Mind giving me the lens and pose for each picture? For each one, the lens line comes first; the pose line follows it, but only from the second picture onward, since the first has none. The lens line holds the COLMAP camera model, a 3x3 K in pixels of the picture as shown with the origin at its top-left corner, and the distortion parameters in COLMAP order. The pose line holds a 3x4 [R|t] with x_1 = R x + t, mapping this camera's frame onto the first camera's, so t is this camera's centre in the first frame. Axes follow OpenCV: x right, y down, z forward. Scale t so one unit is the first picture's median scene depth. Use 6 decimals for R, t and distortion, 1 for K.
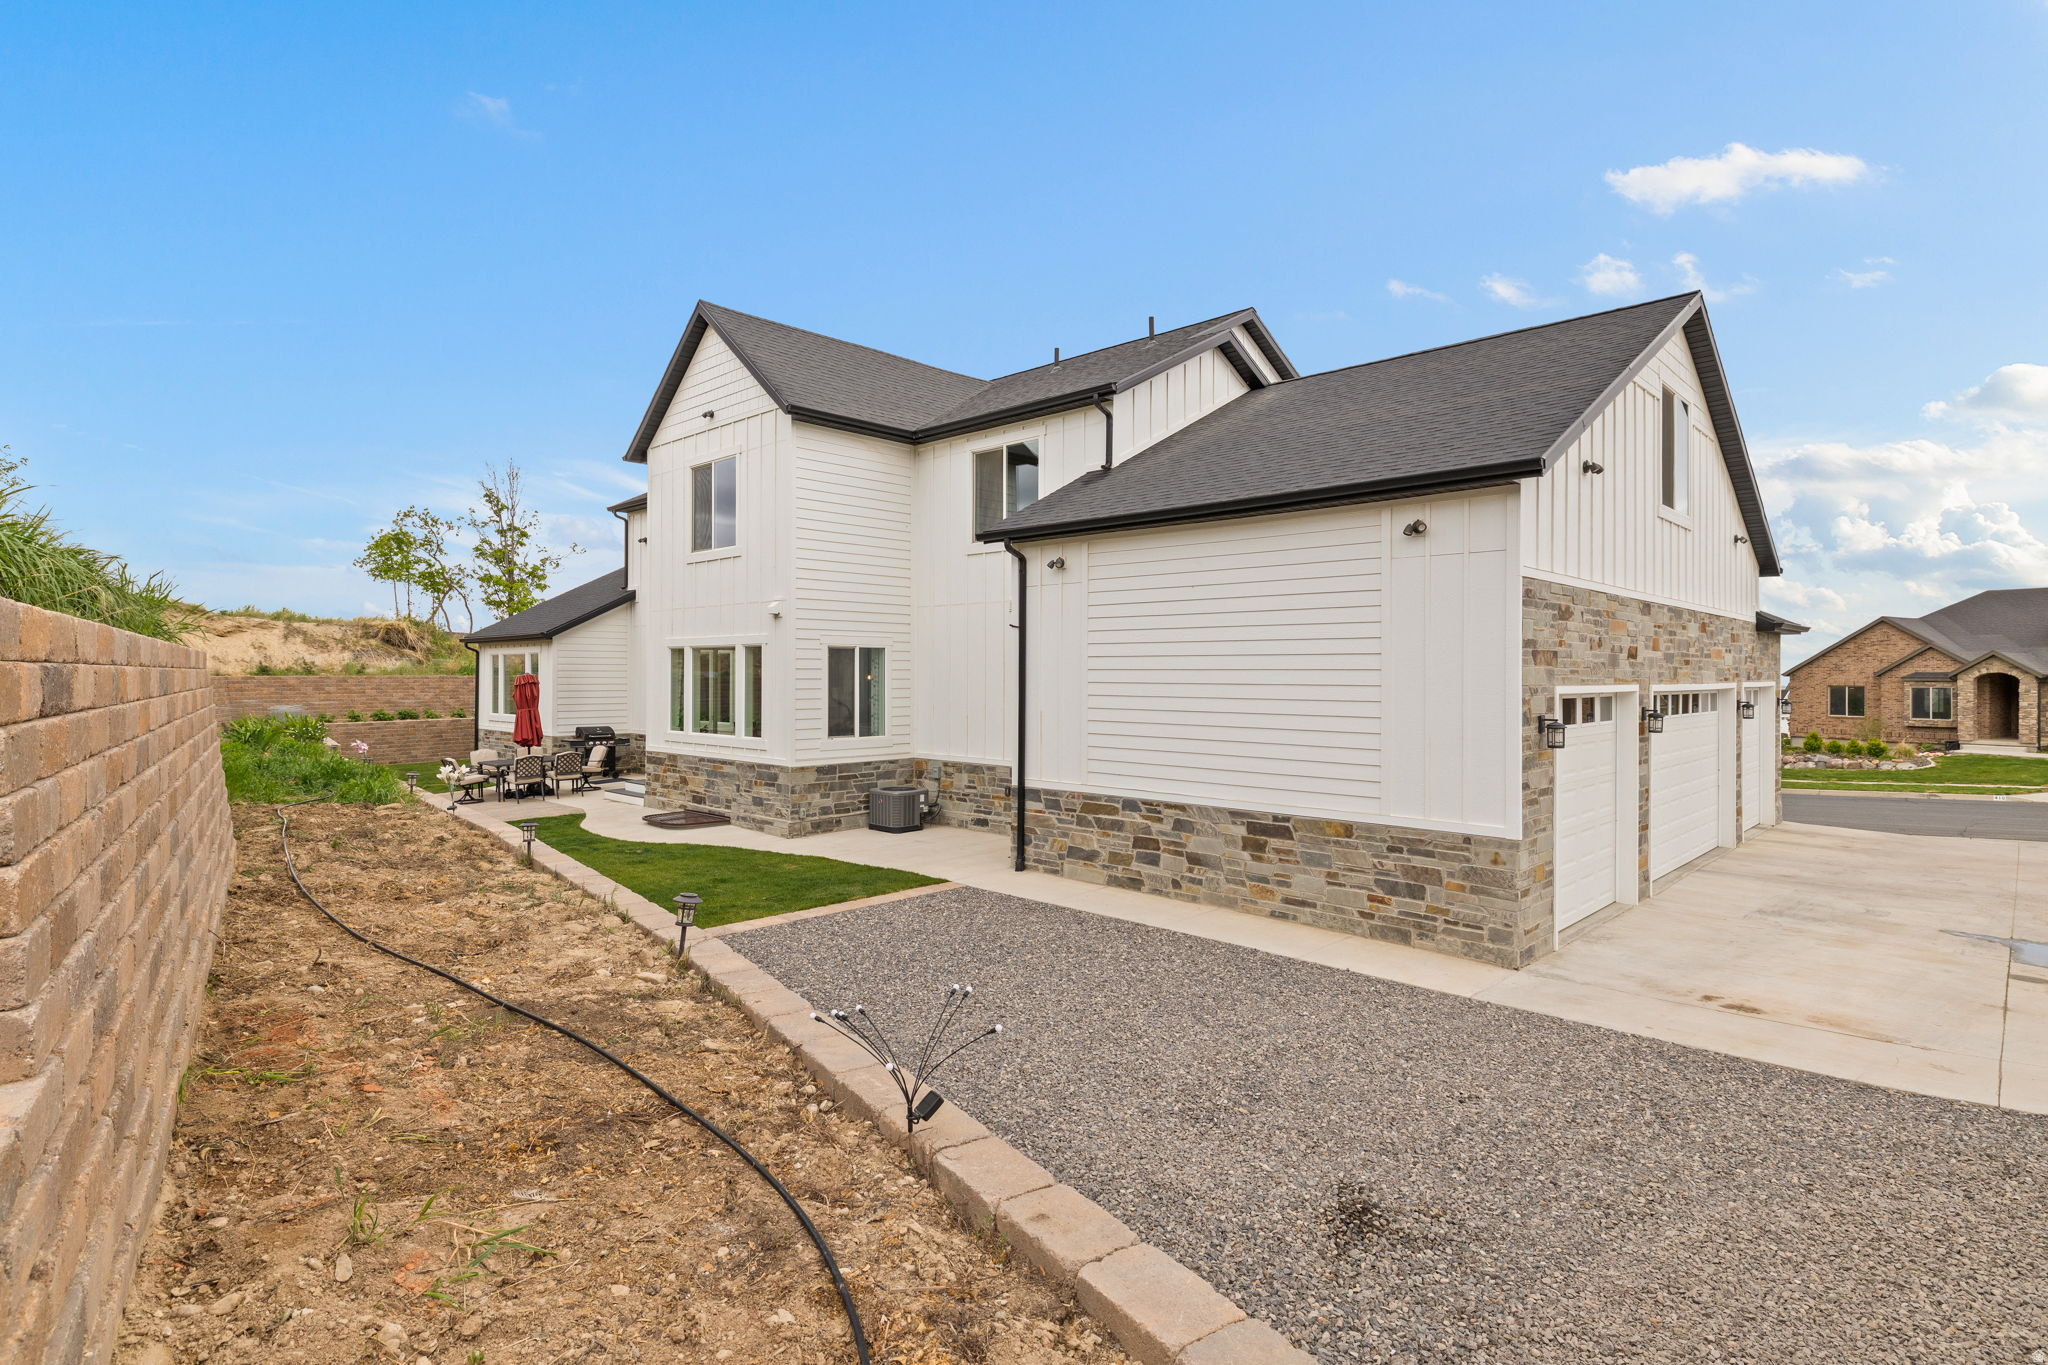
lens RADIAL K [[1041.3, 0, 1018.8], [0, 1041.3, 661.3], [0, 0, 1]] dist [0.001516, -0.000854]
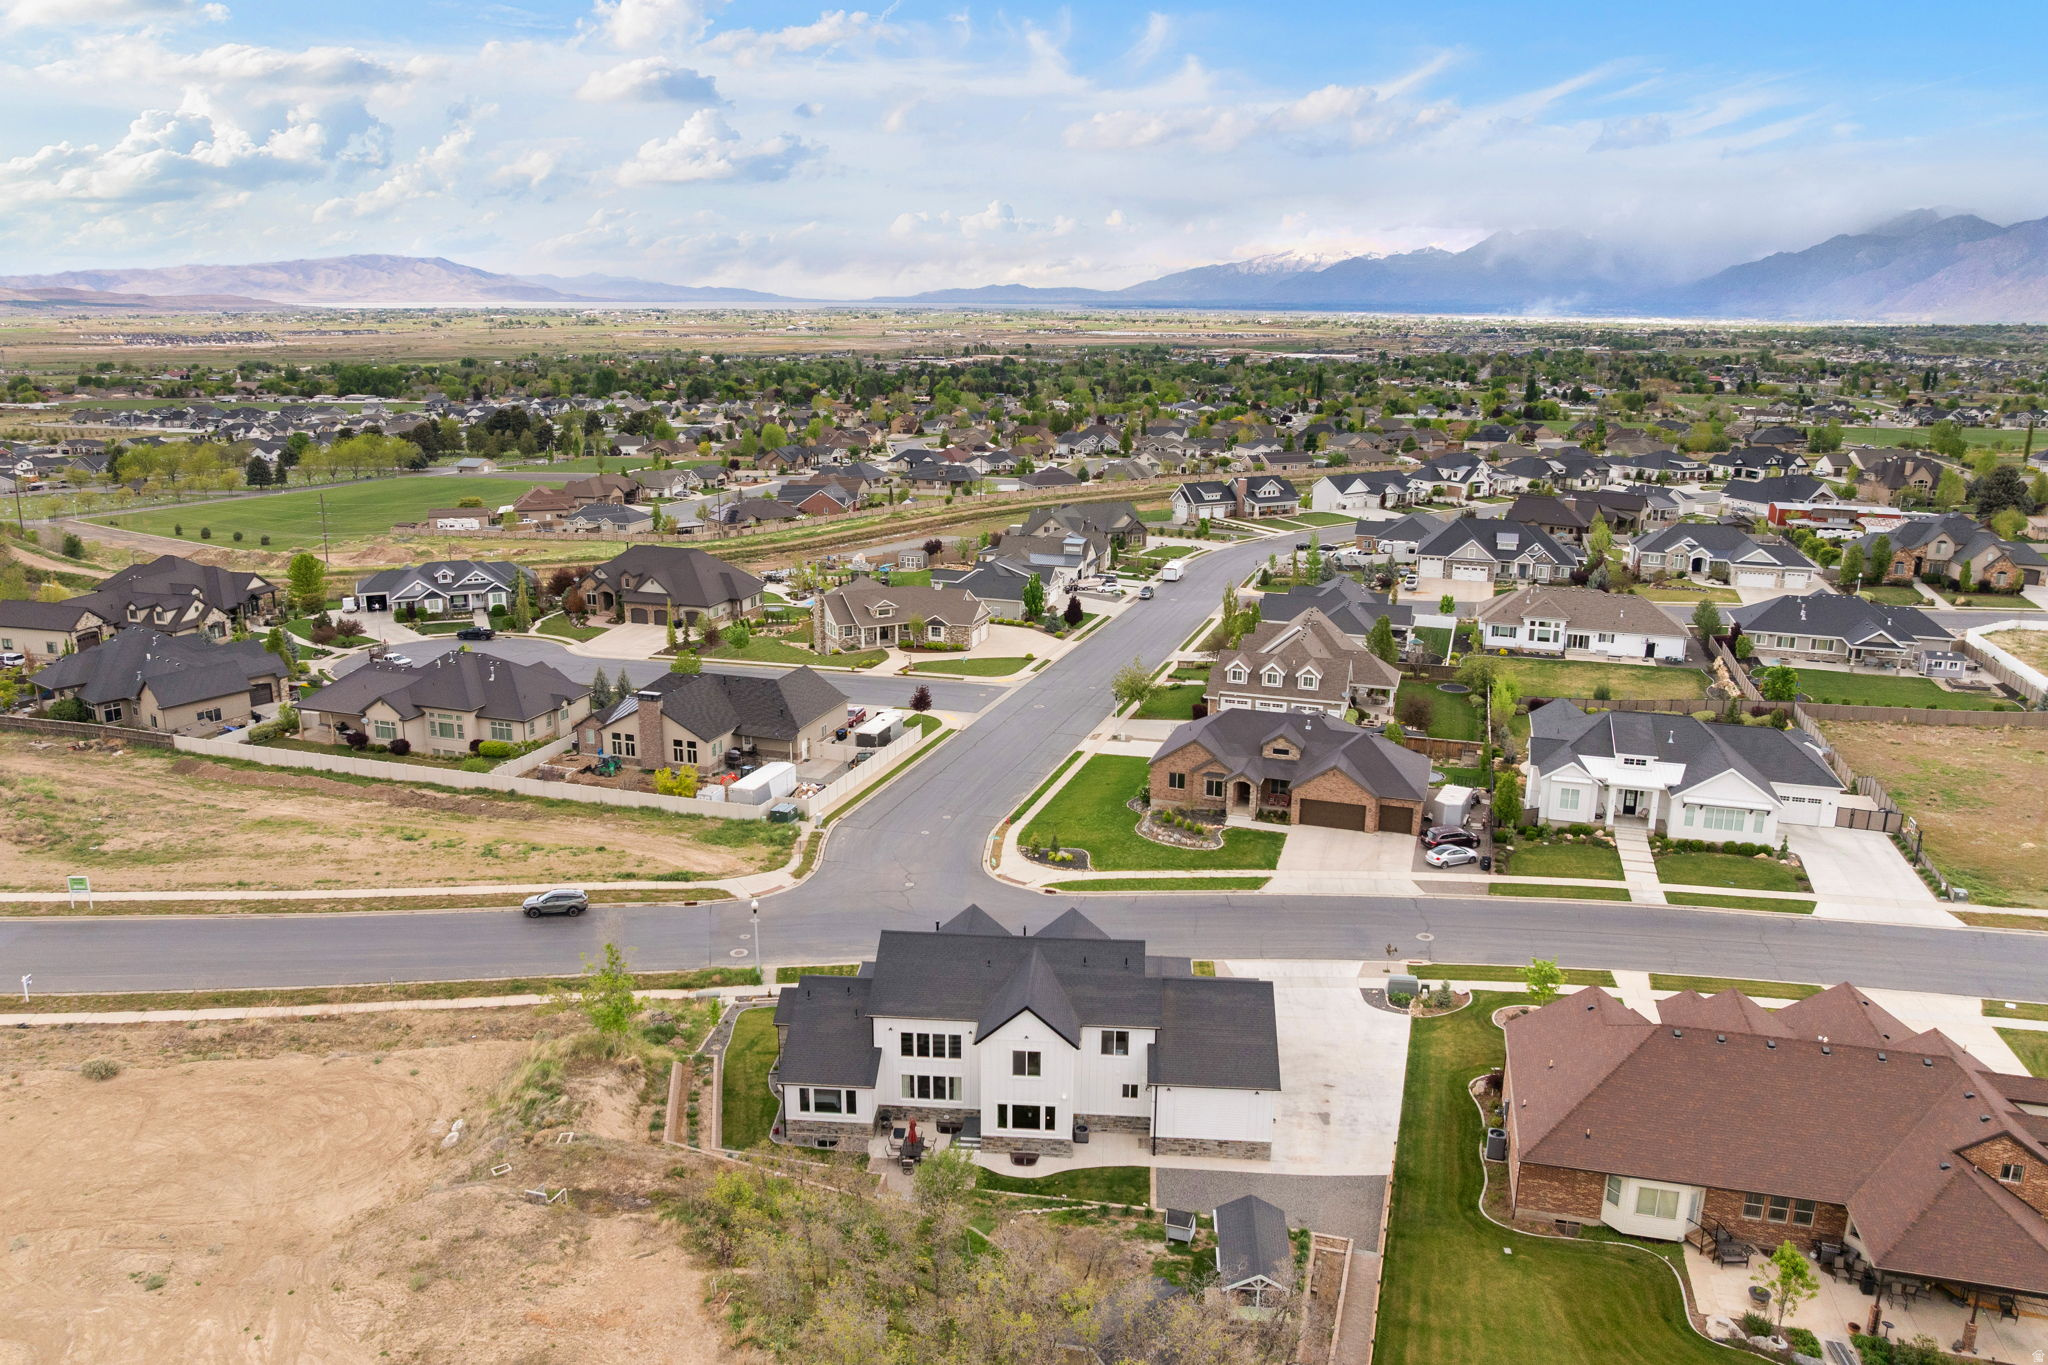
lens RADIAL K [[1441.5, 0, 1029.8], [0, 1441.5, 656.1], [0, 0, 1]] dist [-0.030752, -0.014683]
pose [[0.764847, -0.153704, 0.625607, -2.875966], [-0.014272, 0.966839, 0.254989, -2.498209], [-0.644054, -0.203956, 0.737290, -1.952422]]
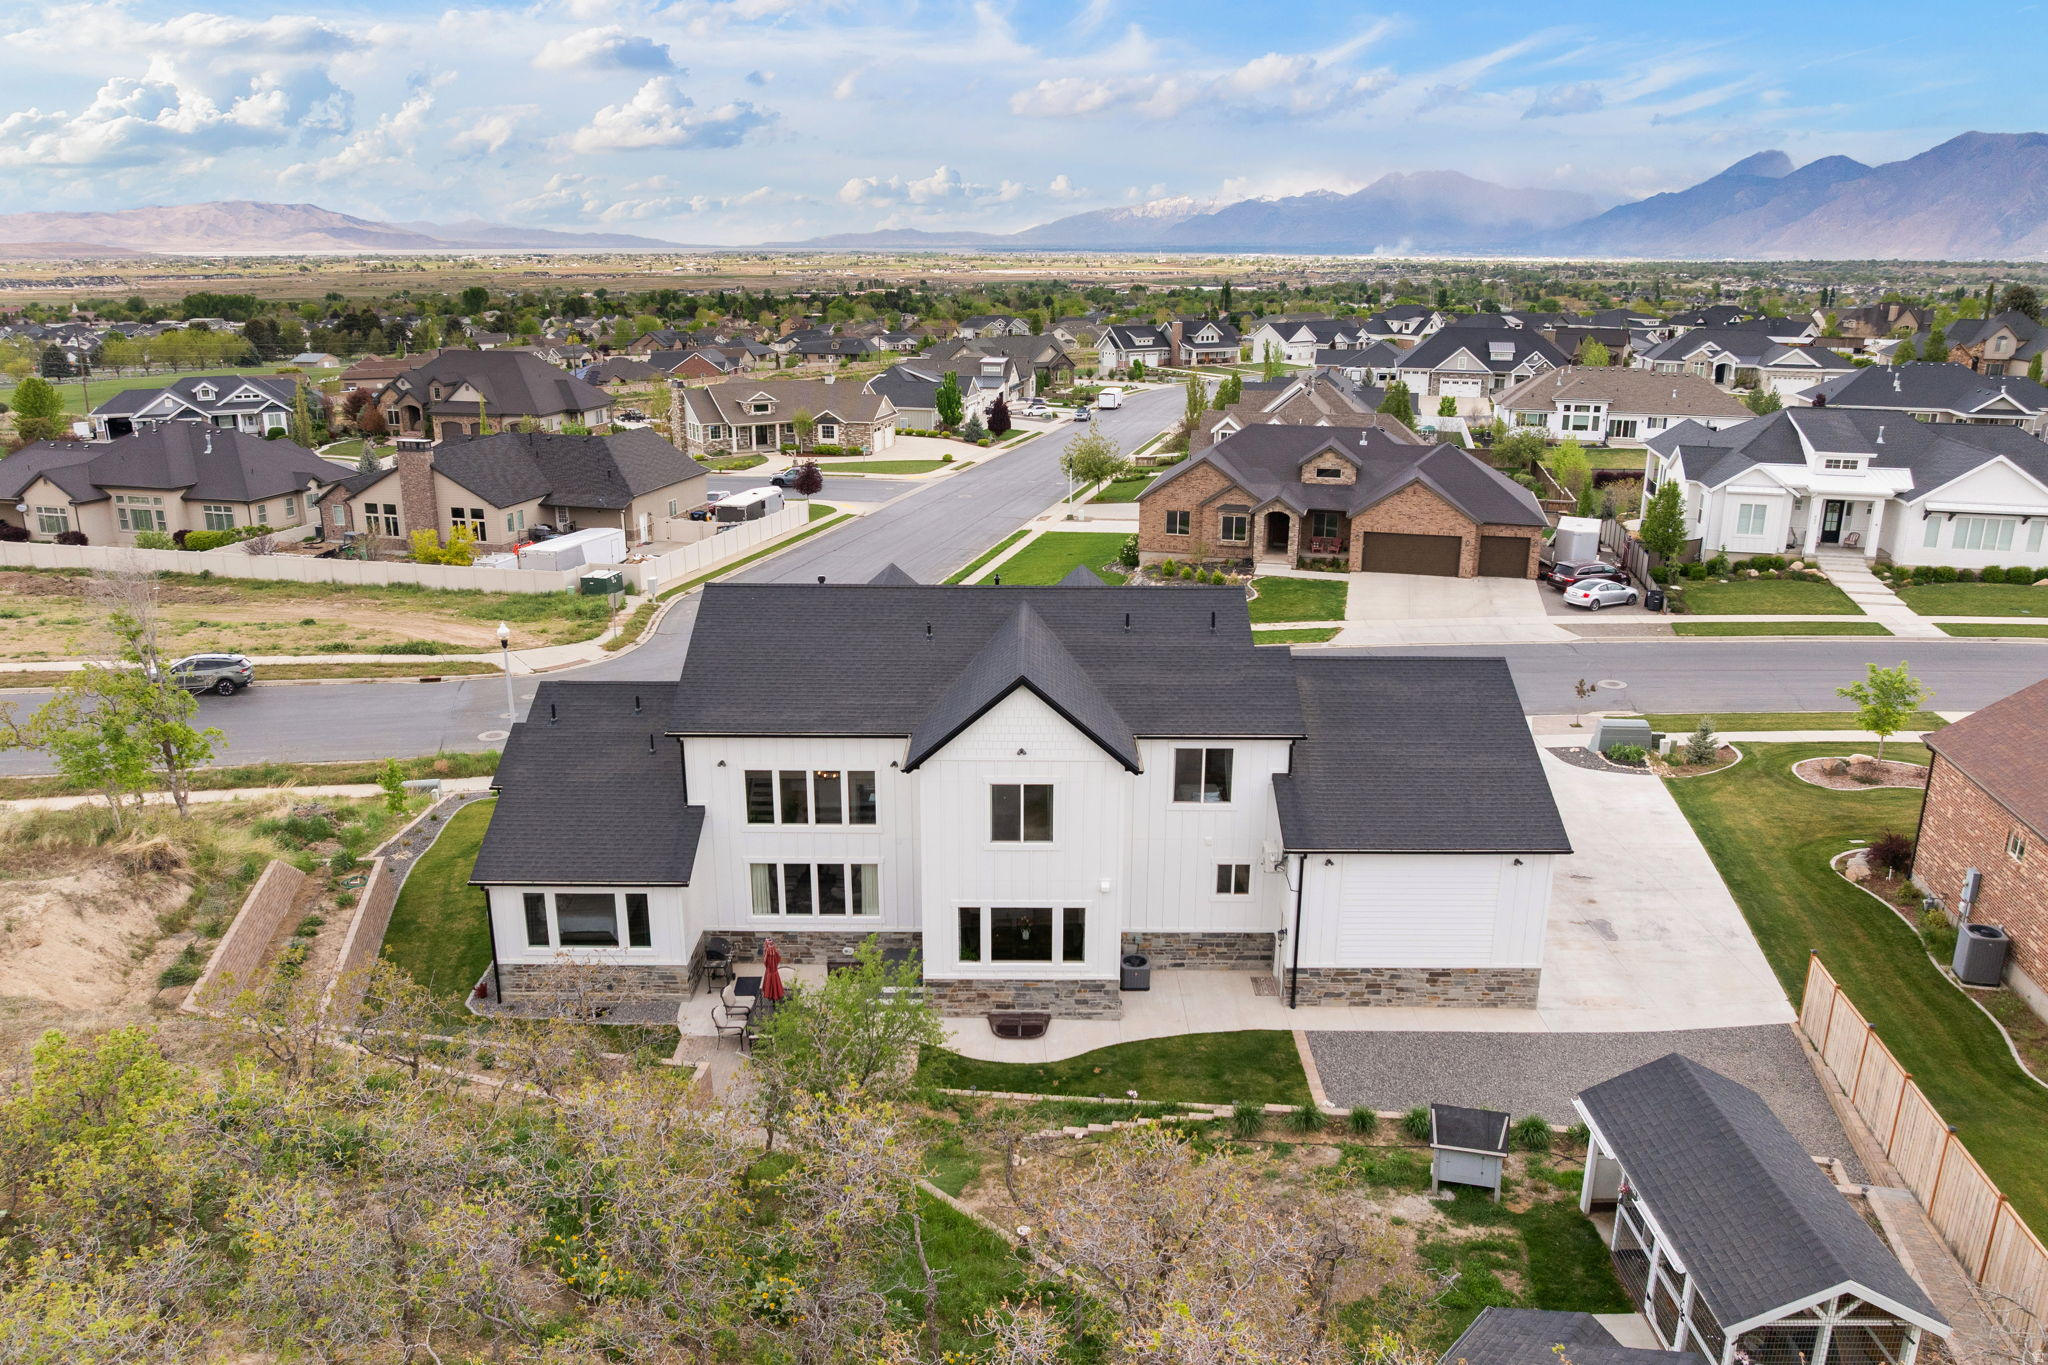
lens RADIAL K [[1441.5, 0, 1029.8], [0, 1441.5, 656.1], [0, 0, 1]] dist [-0.030752, -0.014683]
pose [[0.717188, -0.193009, 0.669618, -1.600083], [-0.011483, 0.957477, 0.288280, -0.944838], [-0.696785, -0.214440, 0.684475, -0.272068]]
